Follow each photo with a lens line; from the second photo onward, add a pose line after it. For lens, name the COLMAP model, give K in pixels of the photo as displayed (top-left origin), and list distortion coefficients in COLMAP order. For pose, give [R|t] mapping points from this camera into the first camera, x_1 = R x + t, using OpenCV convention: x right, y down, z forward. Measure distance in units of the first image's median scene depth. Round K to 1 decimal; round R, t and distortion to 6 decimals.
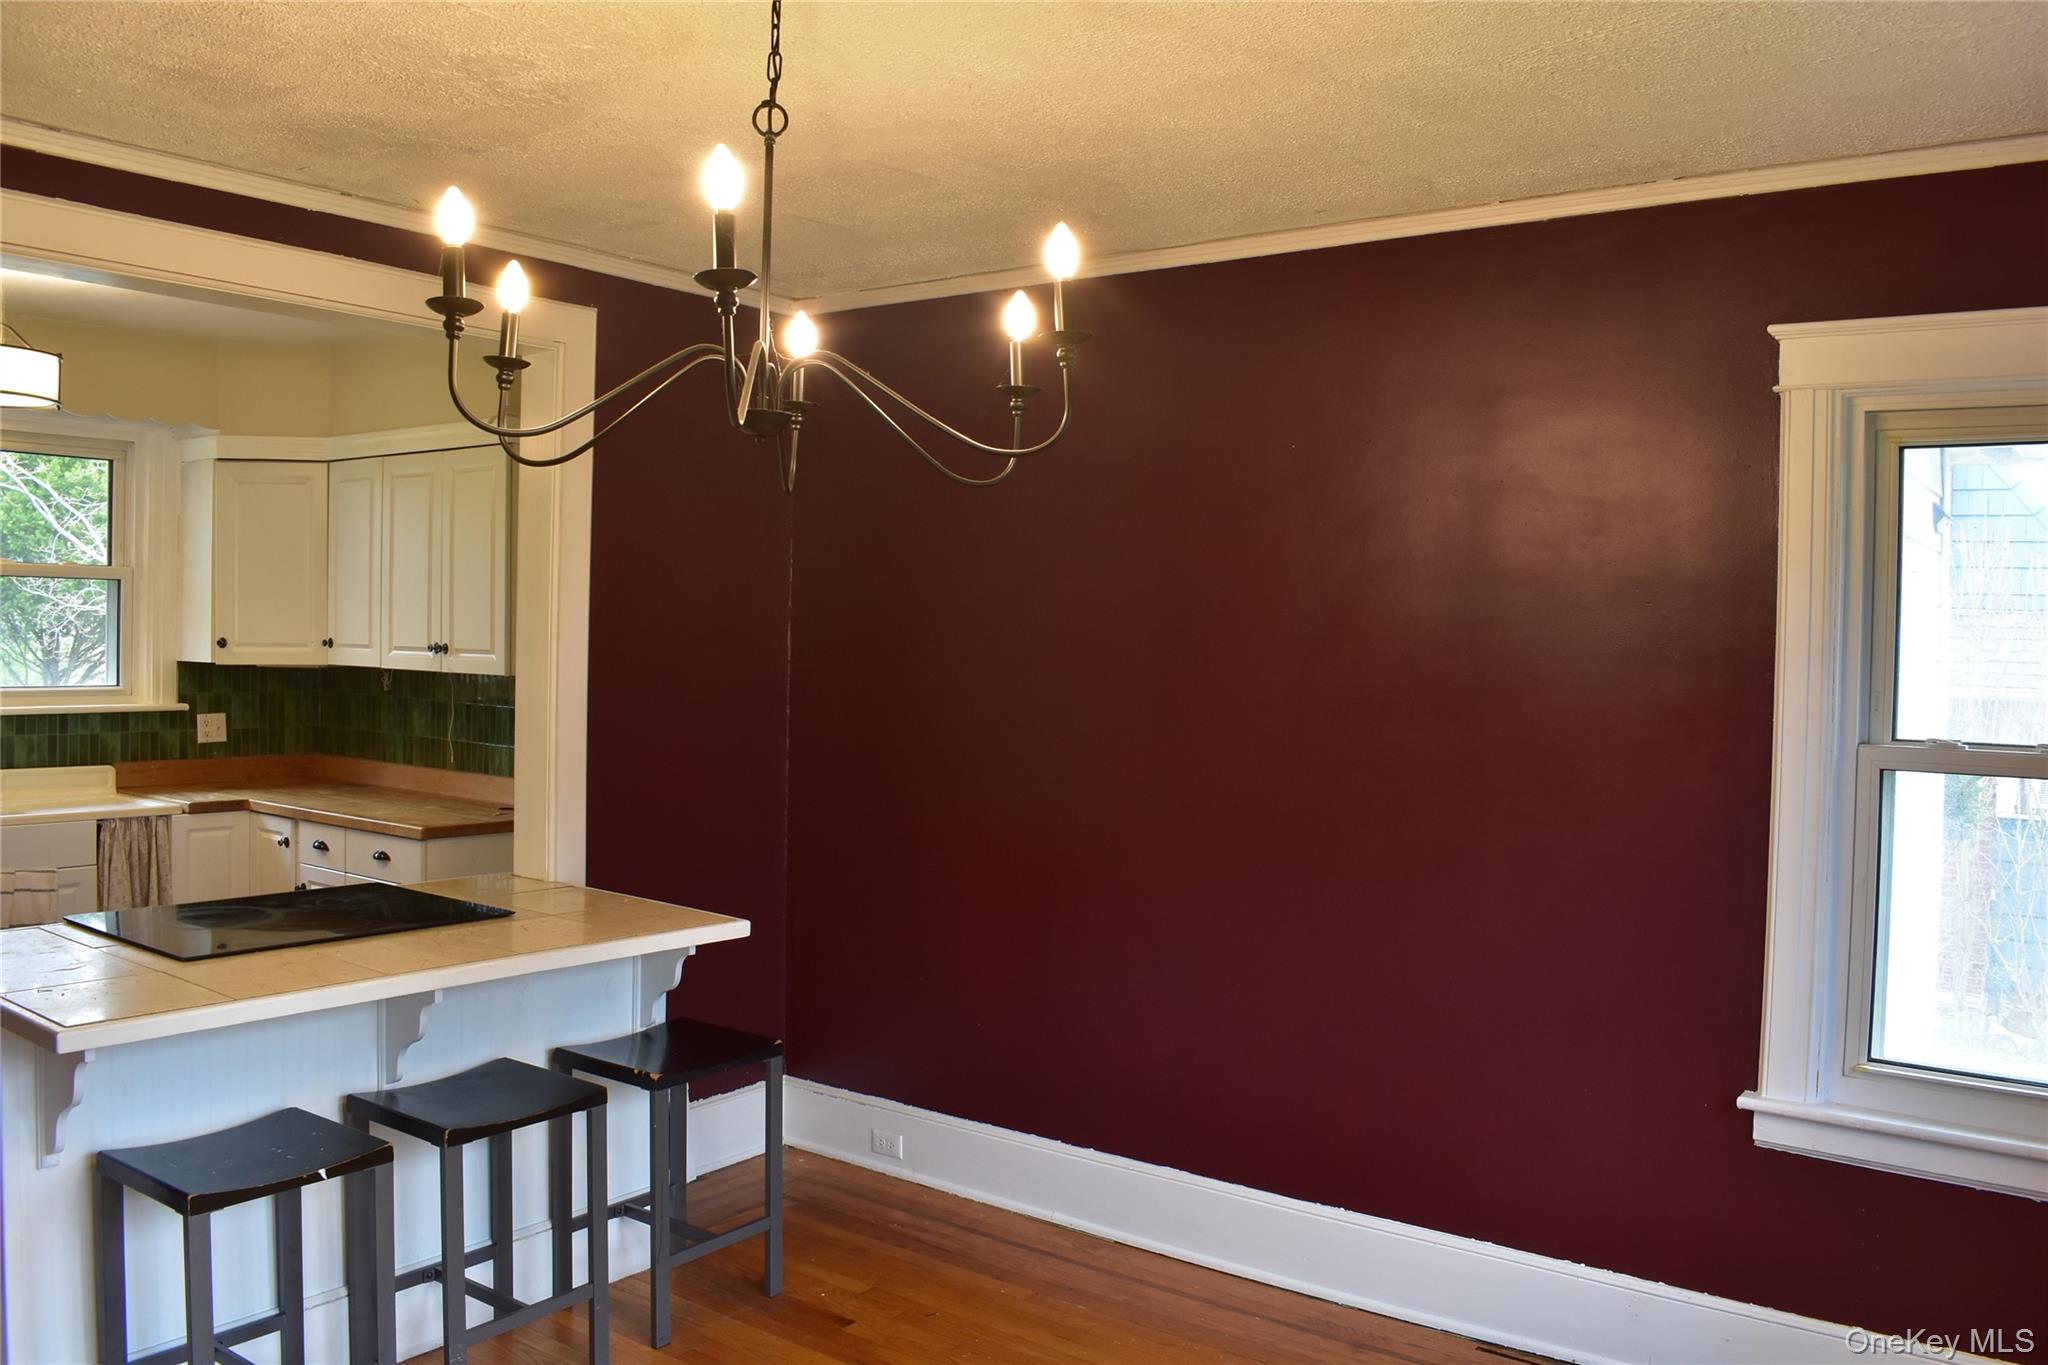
lens RADIAL K [[1608.3, 0, 1016.8], [0, 1608.3, 675.0], [0, 0, 1]] dist [-0.097622, 0.018498]
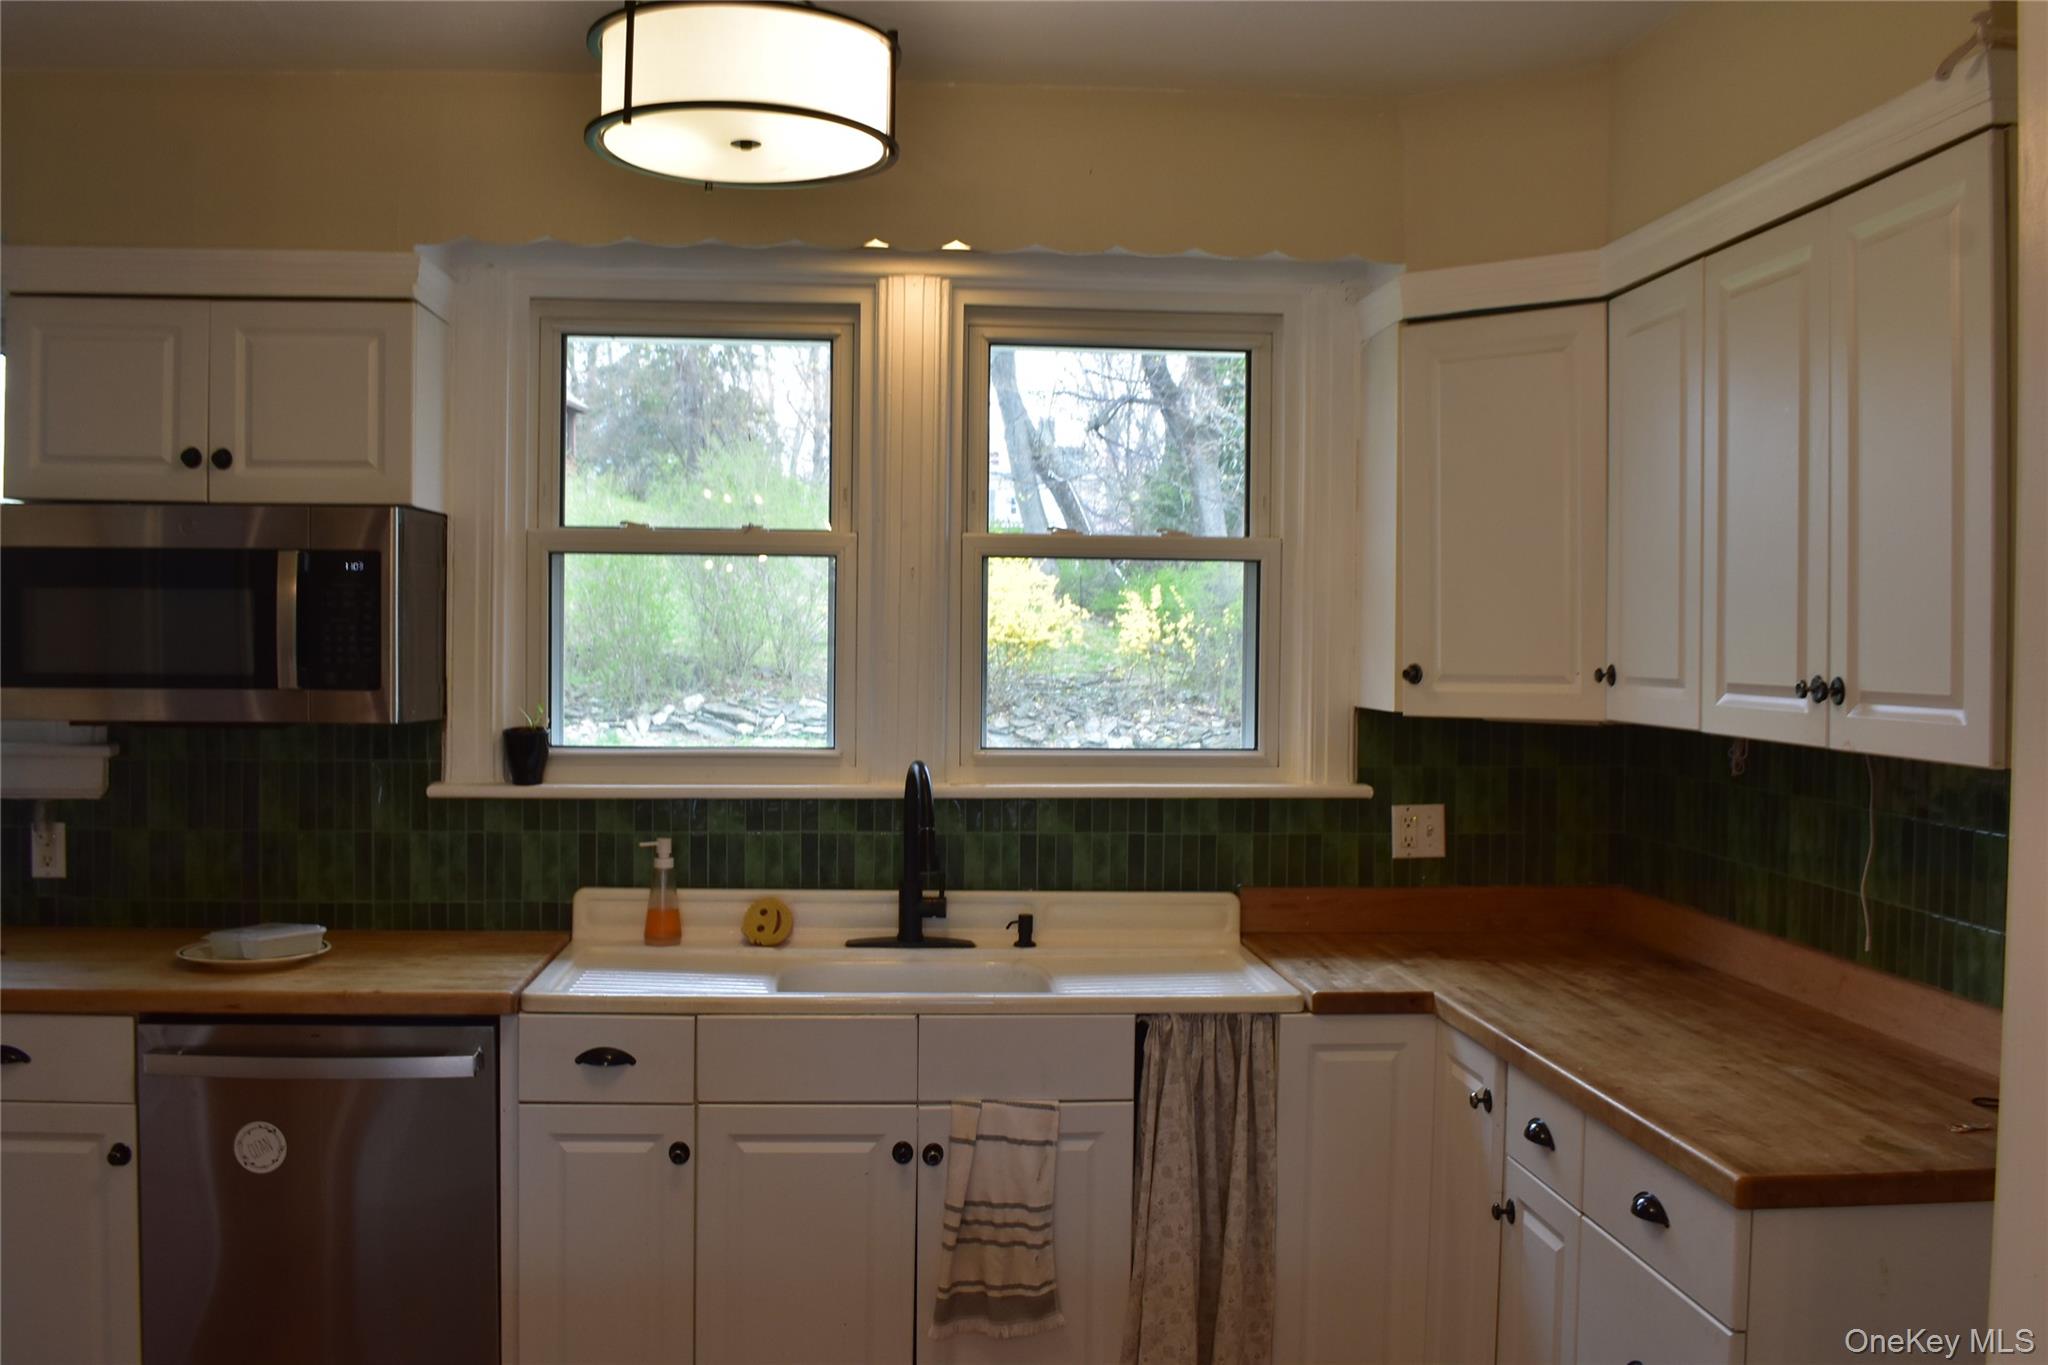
lens RADIAL K [[1811.9, 0, 1024.0], [0, 1811.9, 682.5], [0, 0, 1]] dist [-0.085427, 0.002010]
pose [[0.676907, 0.005174, -0.736051, -0.156869], [-0.016758, 0.999824, -0.008383, -0.010723], [0.735878, 0.018009, 0.676874, 0.507638]]
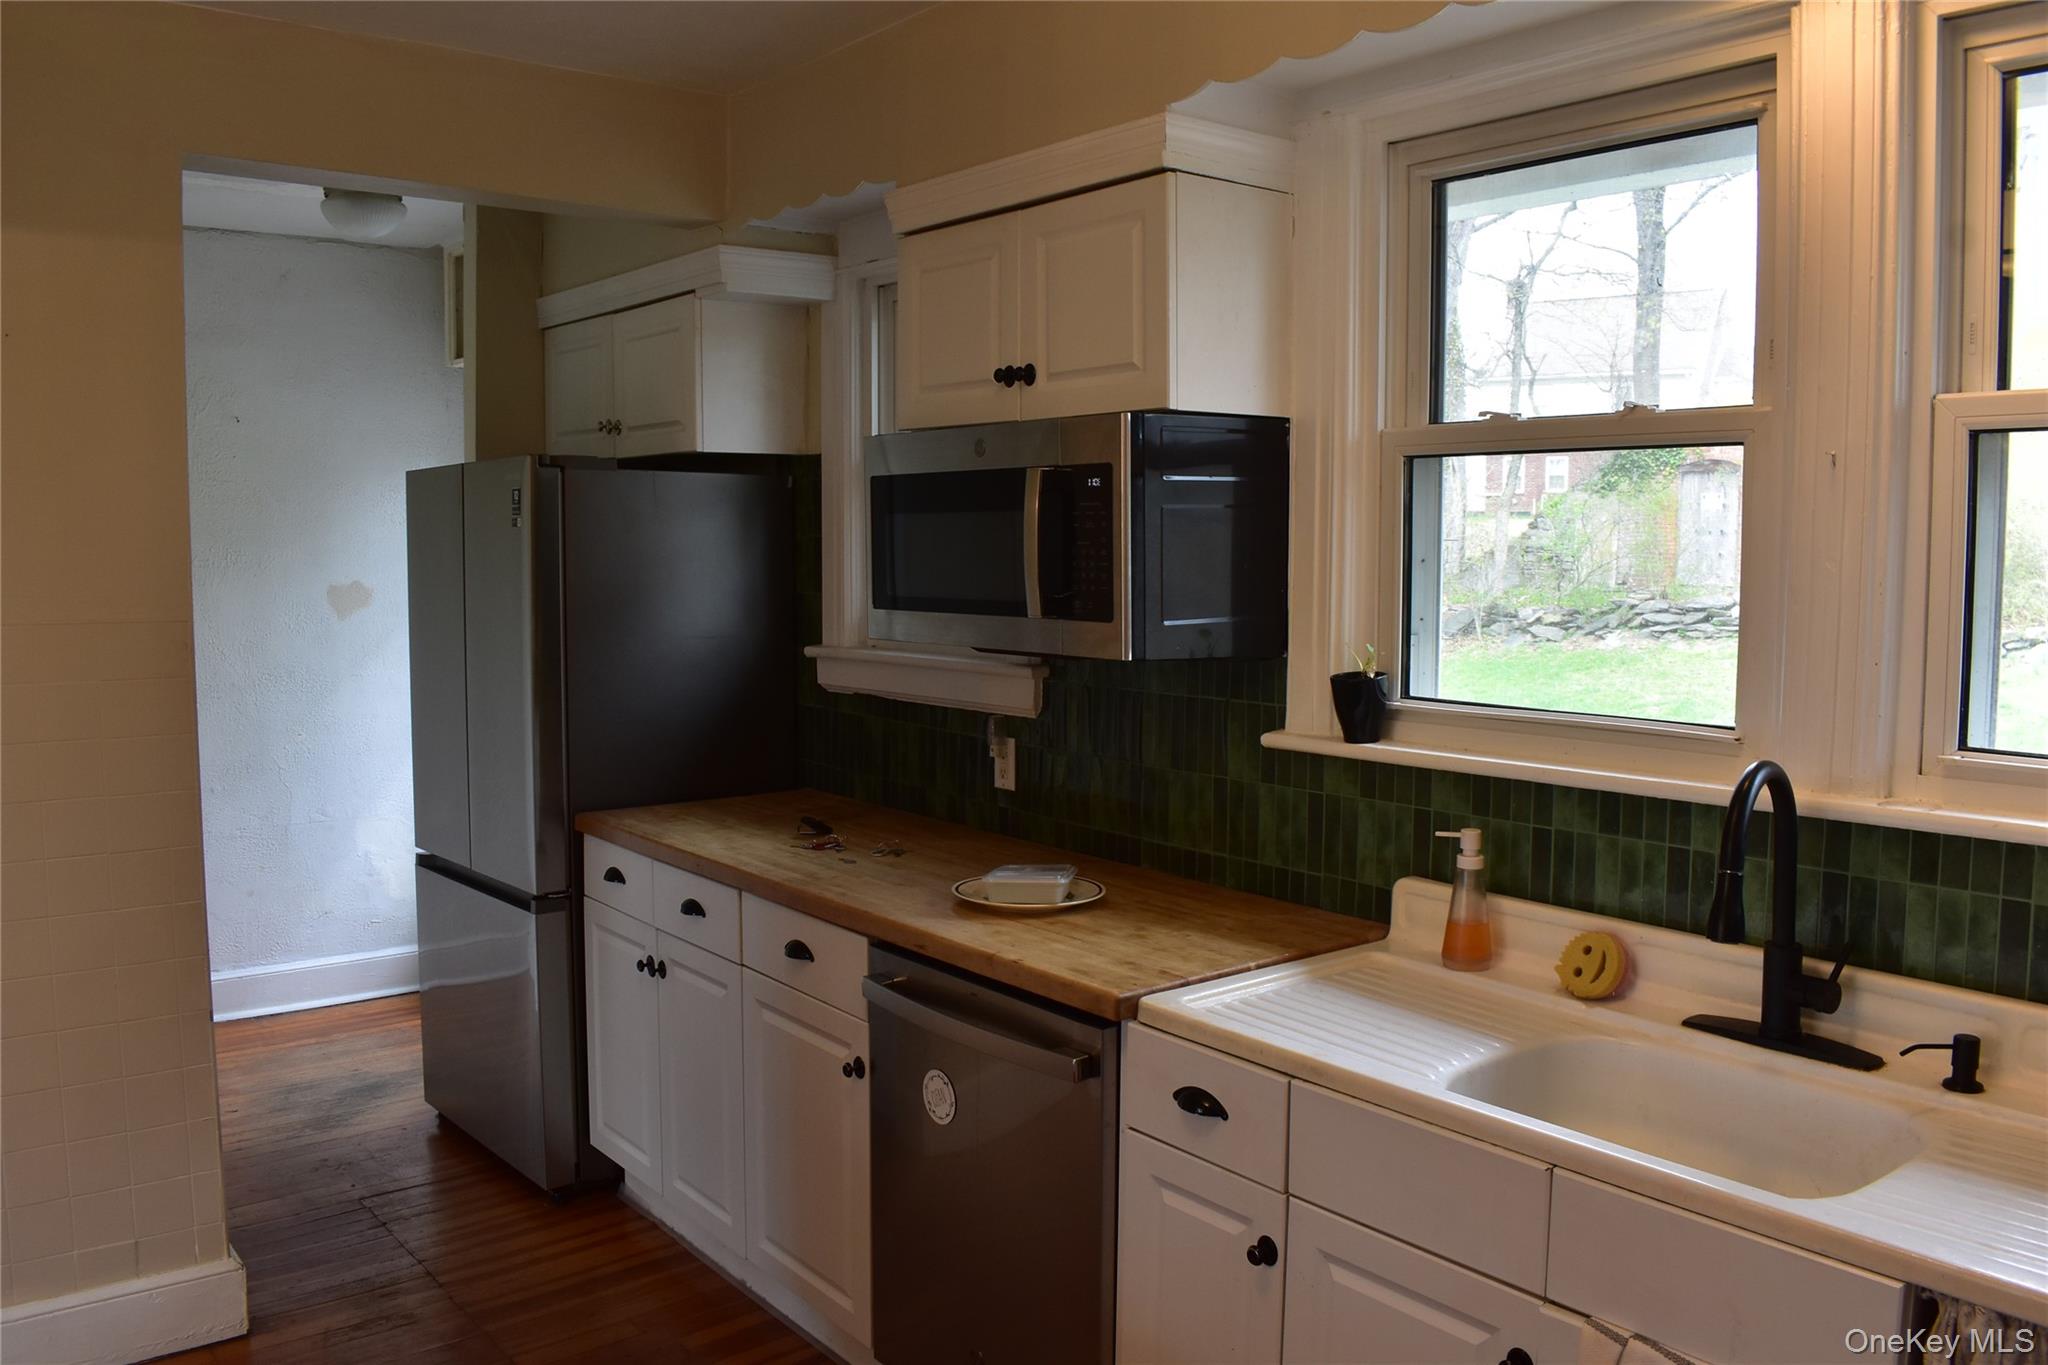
lens RADIAL K [[1608.3, 0, 1016.8], [0, 1608.3, 675.0], [0, 0, 1]] dist [-0.097622, 0.018498]
pose [[-0.245206, 0.056571, -0.967819, -0.289831], [-0.035290, 0.997114, 0.067225, -0.026524], [0.968828, 0.050639, -0.242502, 0.880458]]
